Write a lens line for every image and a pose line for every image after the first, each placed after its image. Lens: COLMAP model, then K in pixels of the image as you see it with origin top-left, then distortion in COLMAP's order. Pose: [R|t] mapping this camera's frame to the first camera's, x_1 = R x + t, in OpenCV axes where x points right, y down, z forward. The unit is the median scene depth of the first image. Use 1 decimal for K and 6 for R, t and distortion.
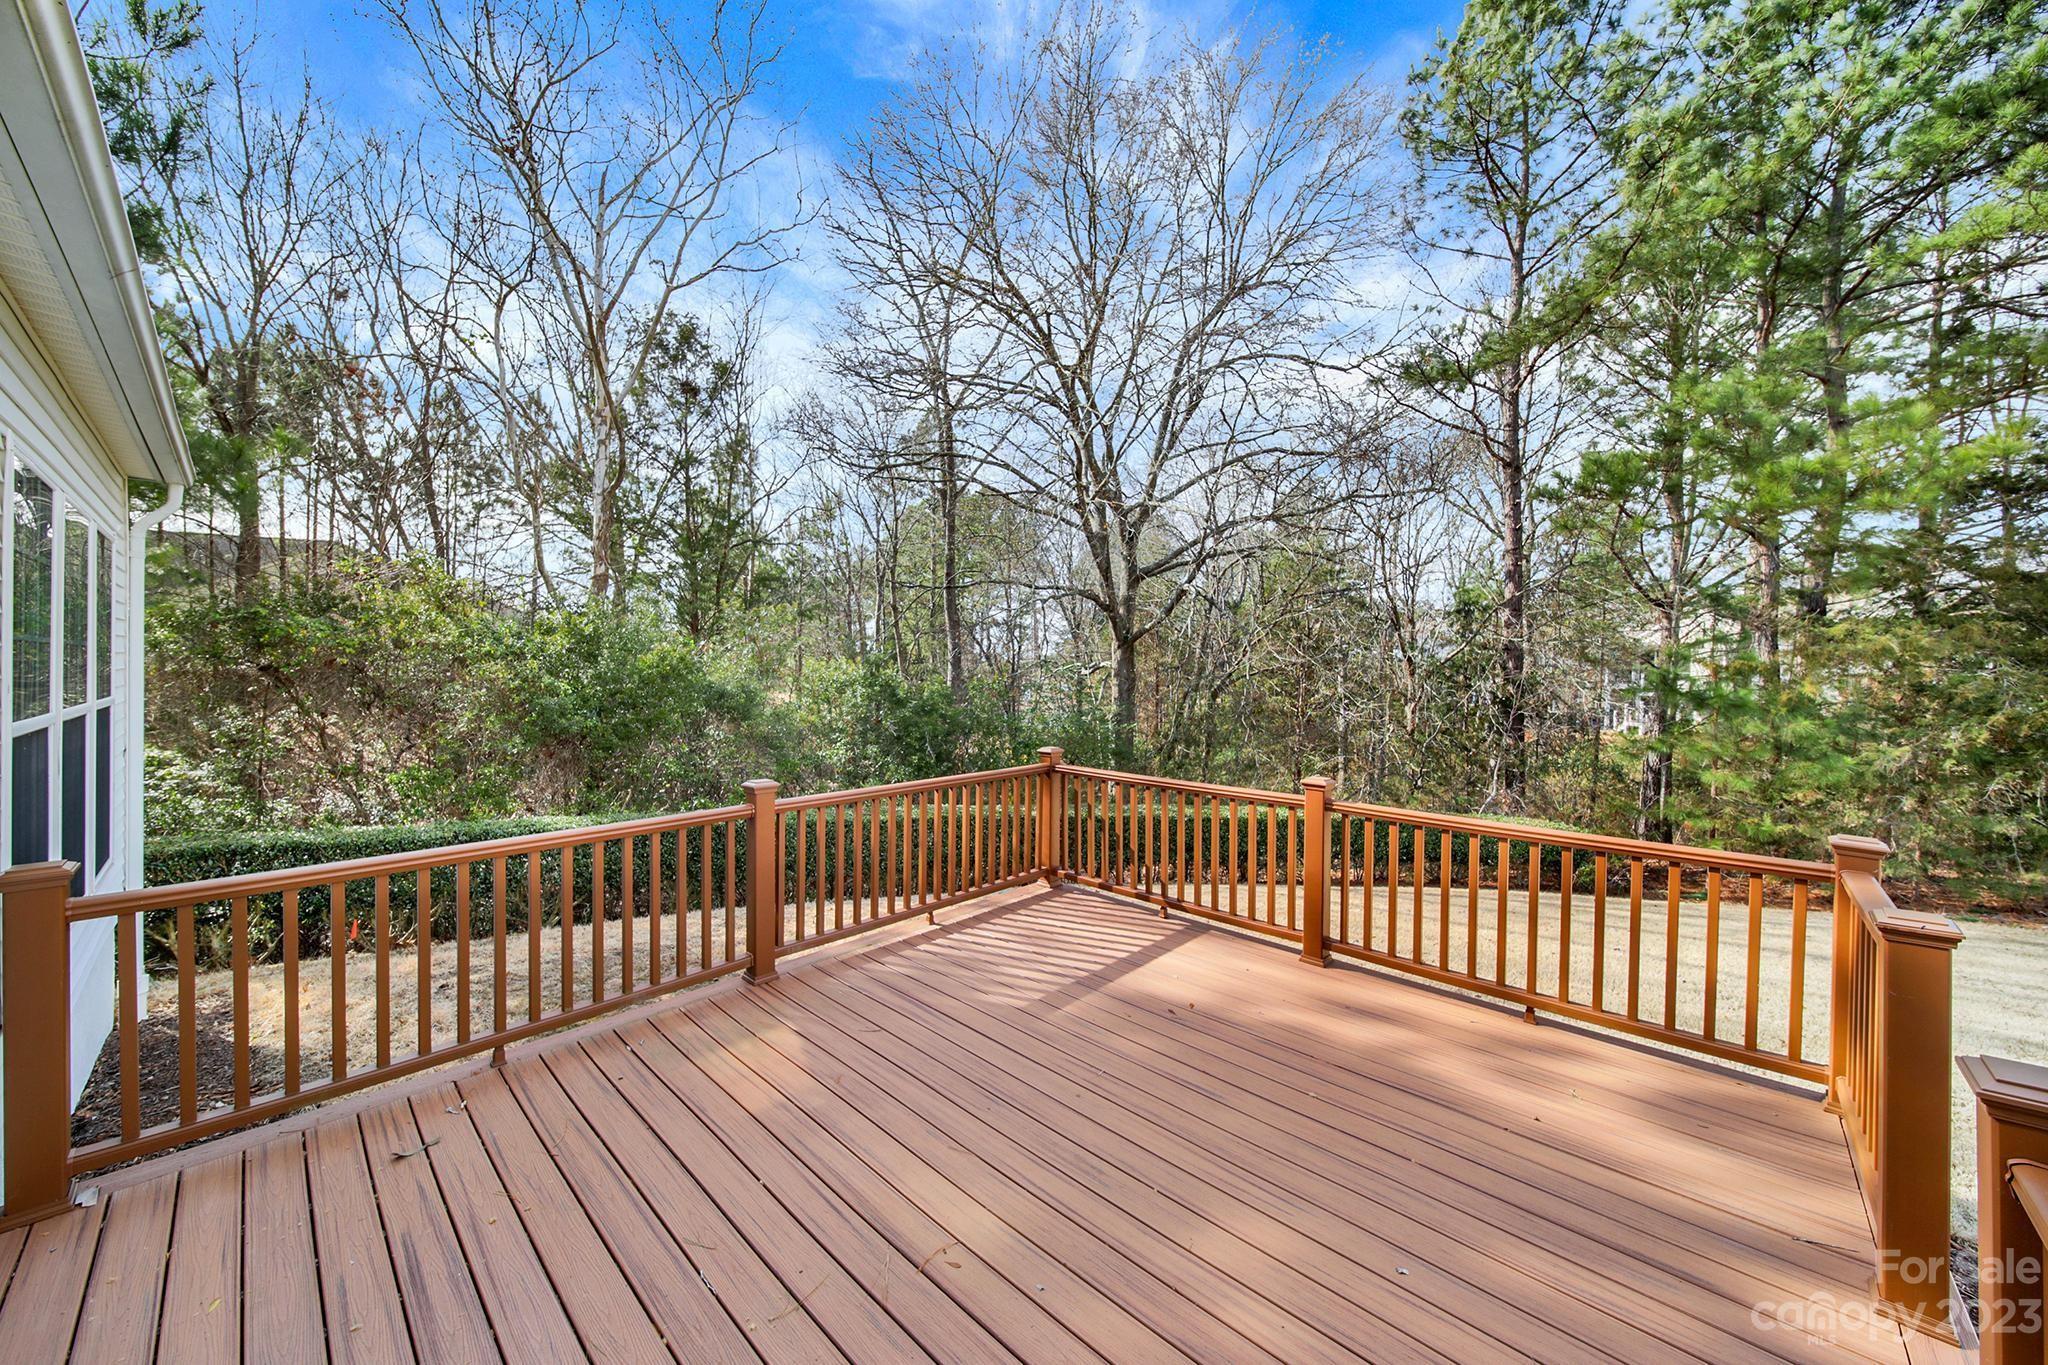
lens RADIAL K [[757.6, 0, 1017.4], [0, 757.6, 679.0], [0, 0, 1]] dist [0.008143, -0.000210]
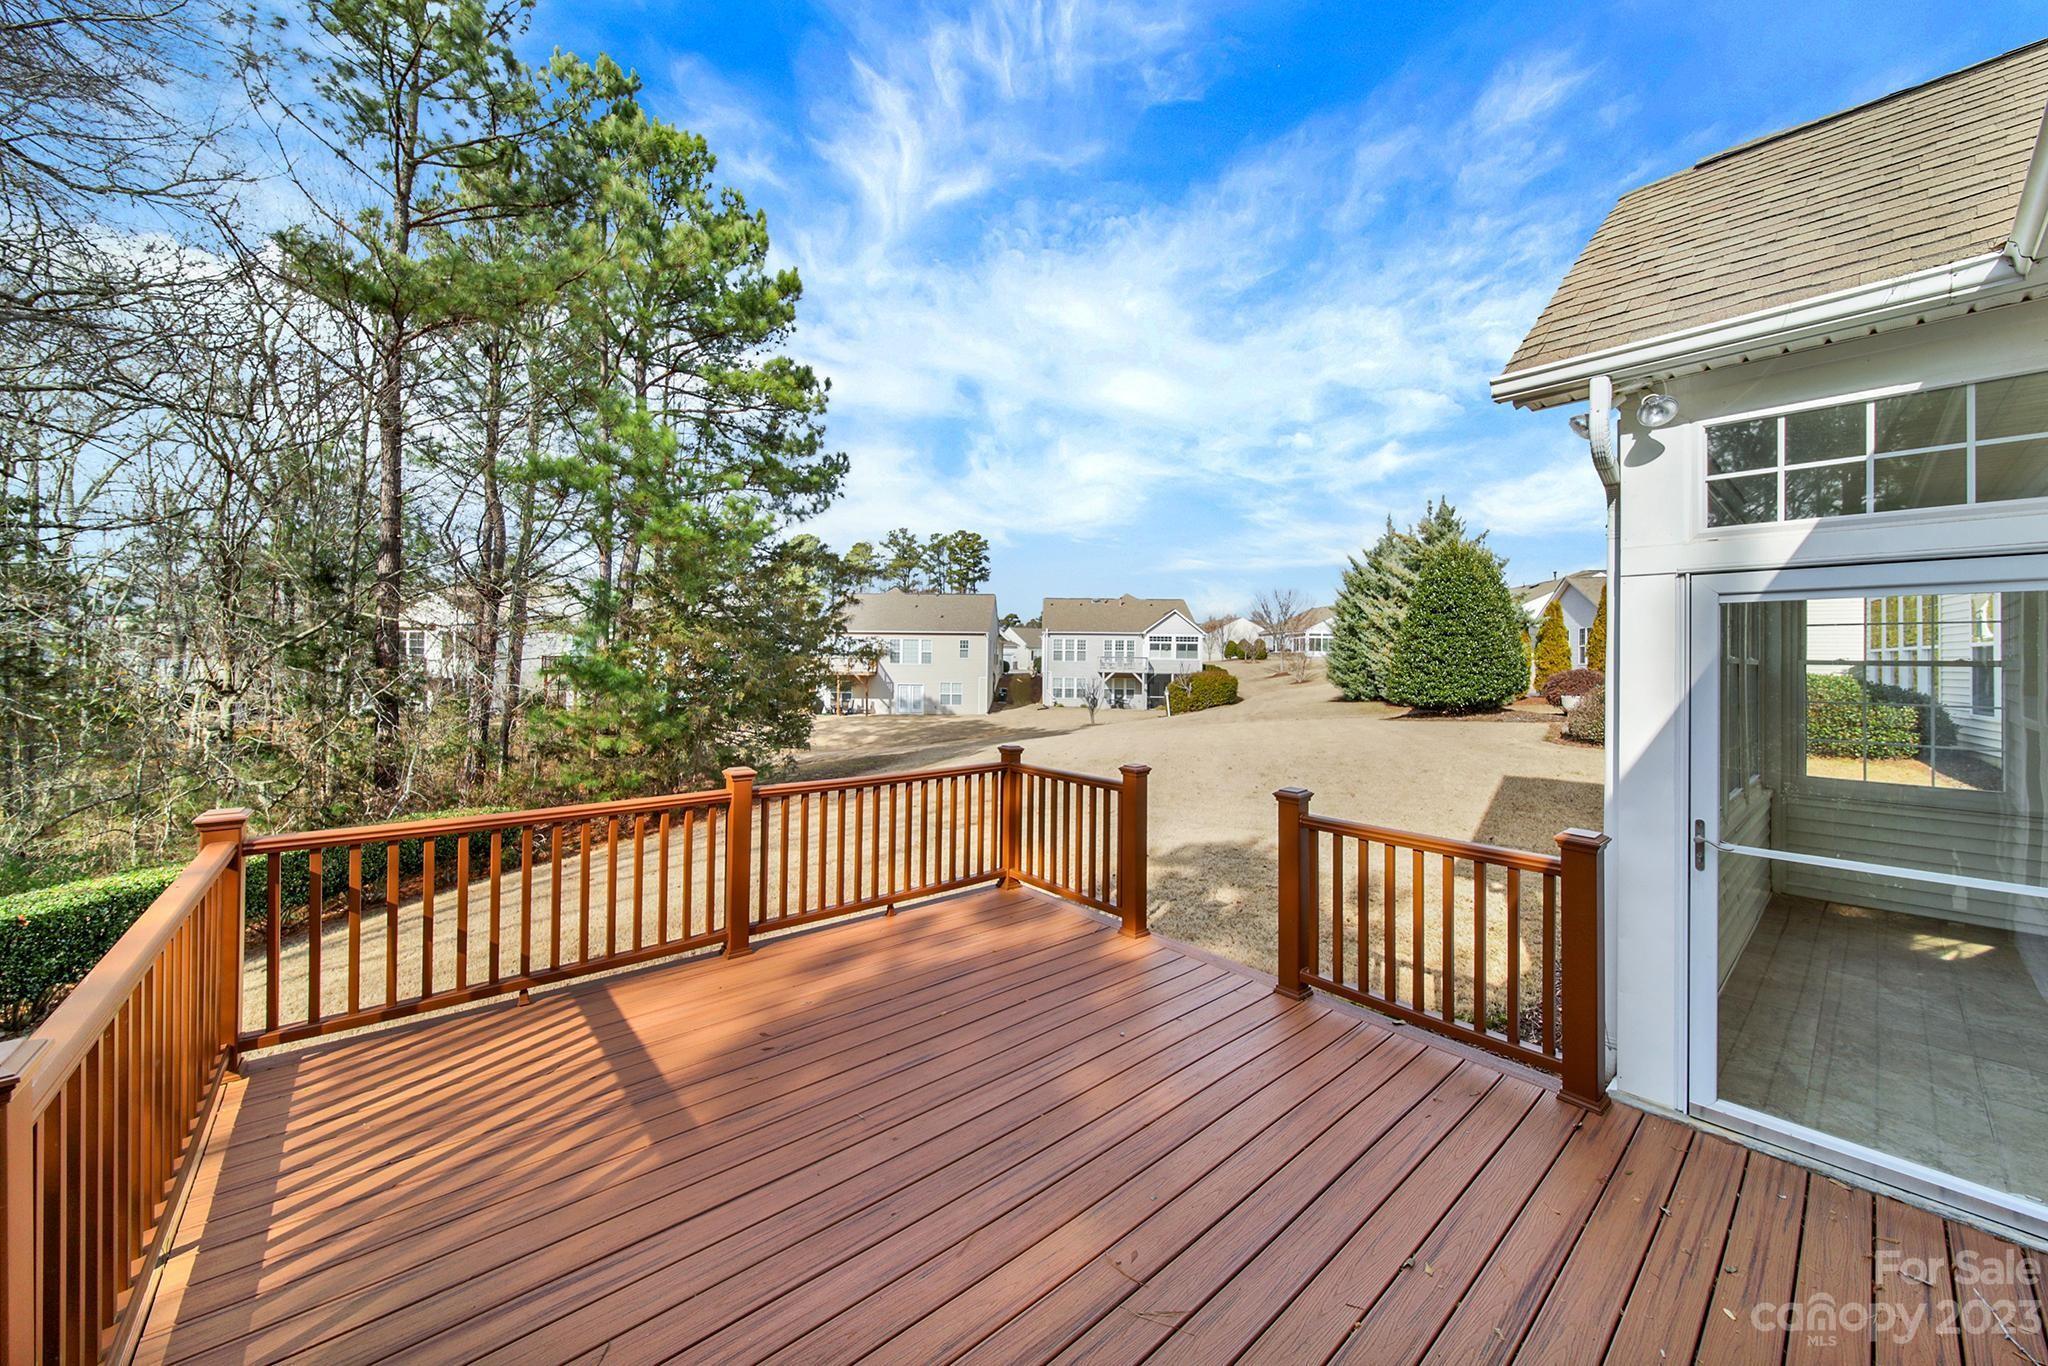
lens RADIAL K [[757.6, 0, 1022.6], [0, 757.6, 678.1], [0, 0, 1]] dist [0.008143, -0.000210]
pose [[0.078451, -0.029221, 0.996490, -0.633596], [0.005557, 0.999568, 0.028874, -0.016241], [-0.996902, 0.003273, 0.078580, 0.625205]]
